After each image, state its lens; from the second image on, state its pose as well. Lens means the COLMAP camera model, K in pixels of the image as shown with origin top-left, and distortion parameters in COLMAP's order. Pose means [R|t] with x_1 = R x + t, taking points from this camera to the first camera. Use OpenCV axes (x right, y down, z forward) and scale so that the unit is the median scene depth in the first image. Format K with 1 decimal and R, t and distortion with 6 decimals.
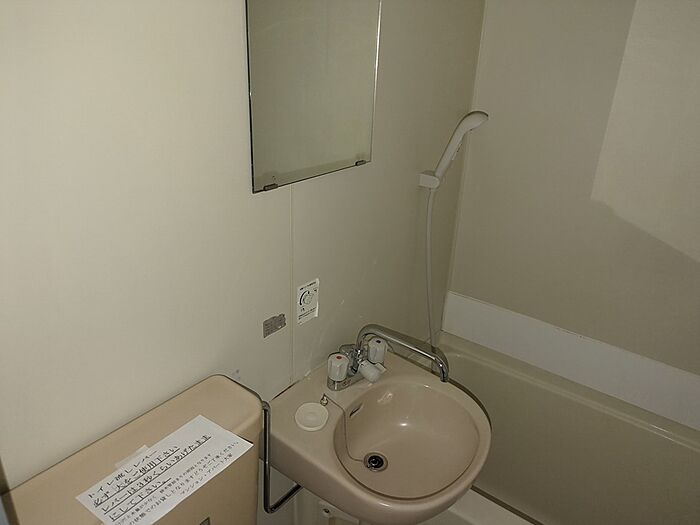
lens RADIAL K [[551.3, 0, 350.0], [0, 551.3, 262.5], [0, 0, 1]] dist [0.036763, -0.003003]
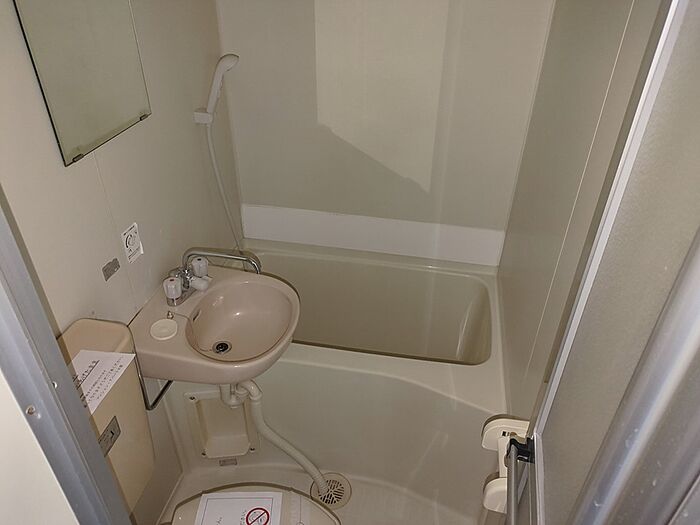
lens RADIAL K [[551.3, 0, 350.0], [0, 551.3, 262.5], [0, 0, 1]] dist [0.036763, -0.003003]
pose [[0.901619, -0.268647, 0.338986, -0.068958], [0.204578, 0.955390, 0.213020, -0.048108], [-0.381091, -0.122714, 0.916357, -0.284132]]
